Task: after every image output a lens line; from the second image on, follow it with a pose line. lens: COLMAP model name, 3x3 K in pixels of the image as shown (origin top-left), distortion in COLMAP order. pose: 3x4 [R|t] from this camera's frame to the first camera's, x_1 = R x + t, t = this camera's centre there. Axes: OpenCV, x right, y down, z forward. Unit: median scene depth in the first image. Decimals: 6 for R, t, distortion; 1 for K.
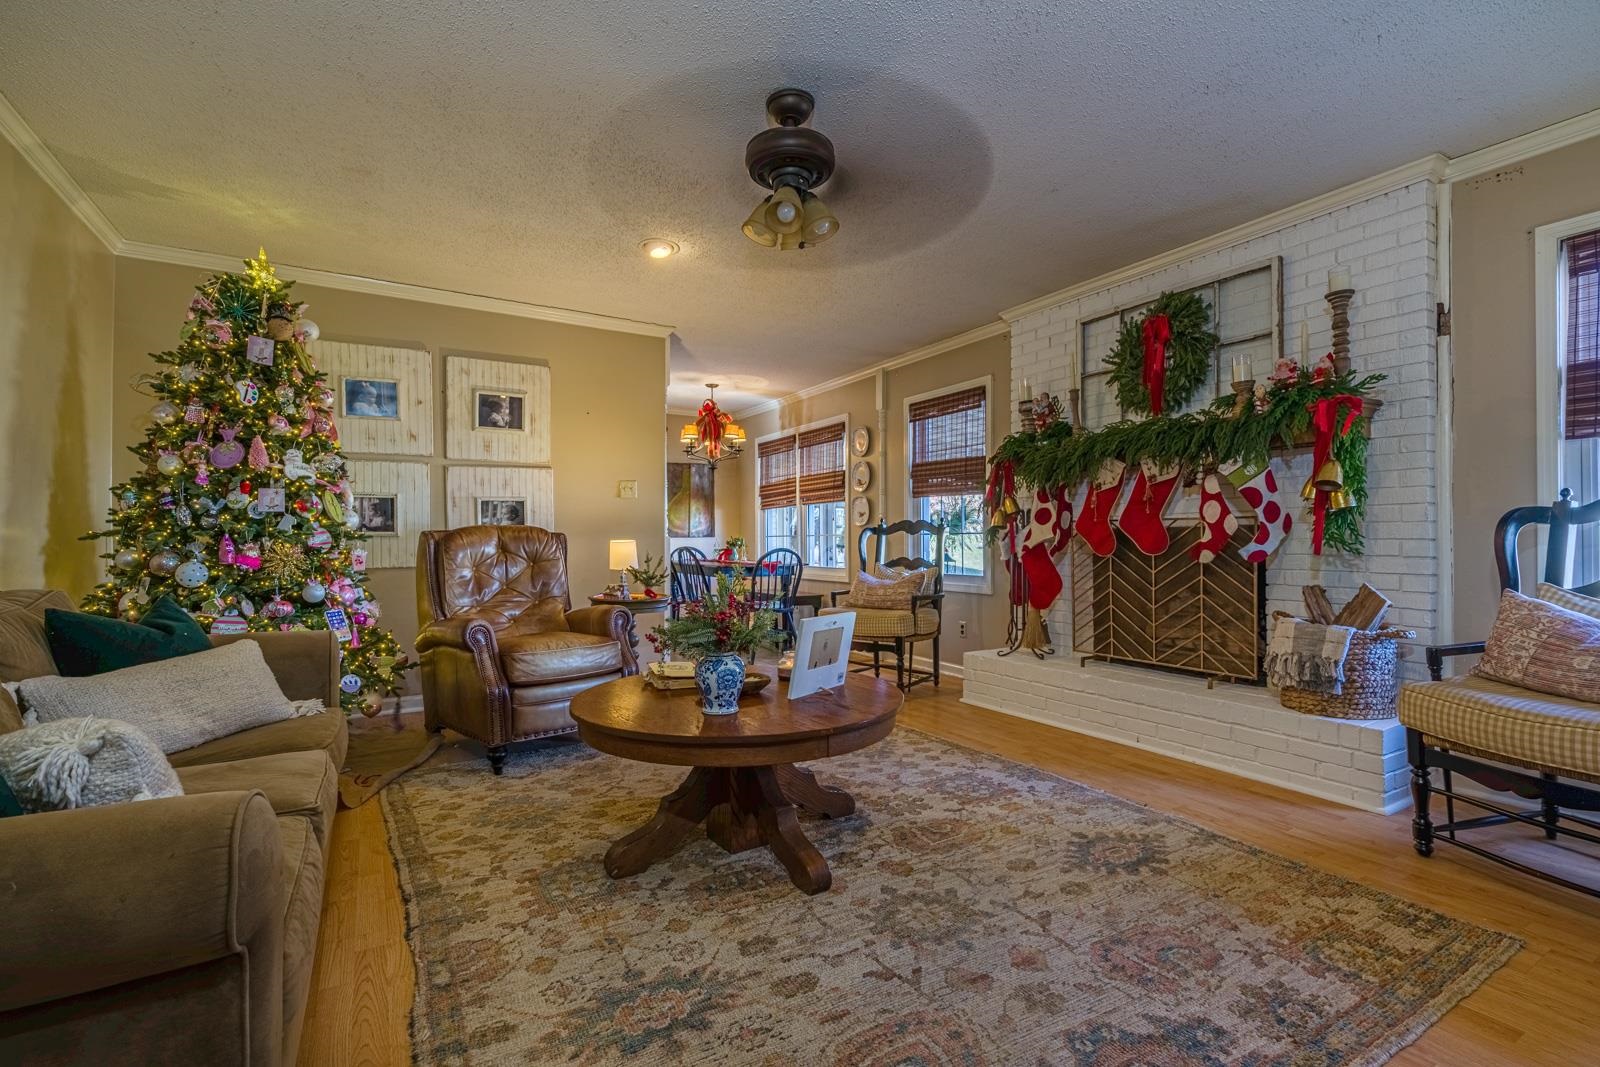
lens RADIAL K [[724.0, 0, 812.0], [0, 724.0, 534.7], [0, 0, 1]] dist [0.001455, 0.000304]
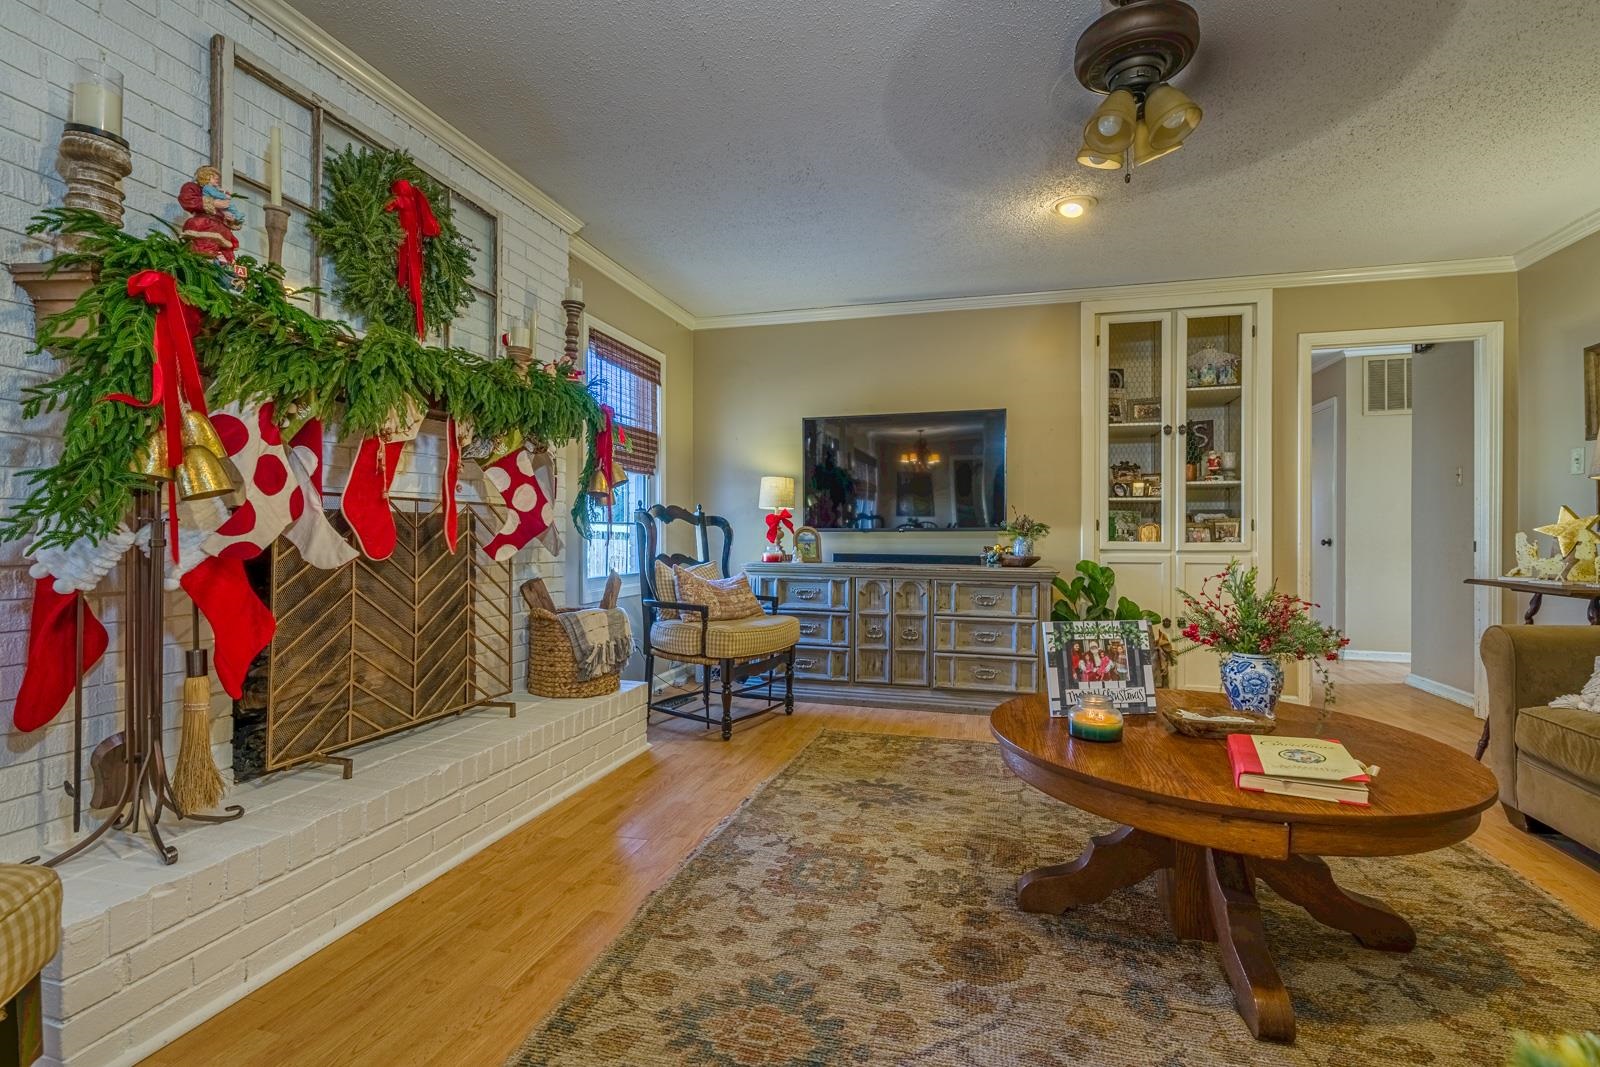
lens RADIAL K [[724.0, 0, 812.0], [0, 724.0, 534.7], [0, 0, 1]] dist [0.001455, 0.000304]
pose [[-0.689017, -0.002889, 0.724740, -0.323514], [-0.009186, 0.999947, -0.004747, 0.013487], [-0.724687, -0.009928, -0.689006, 1.619293]]
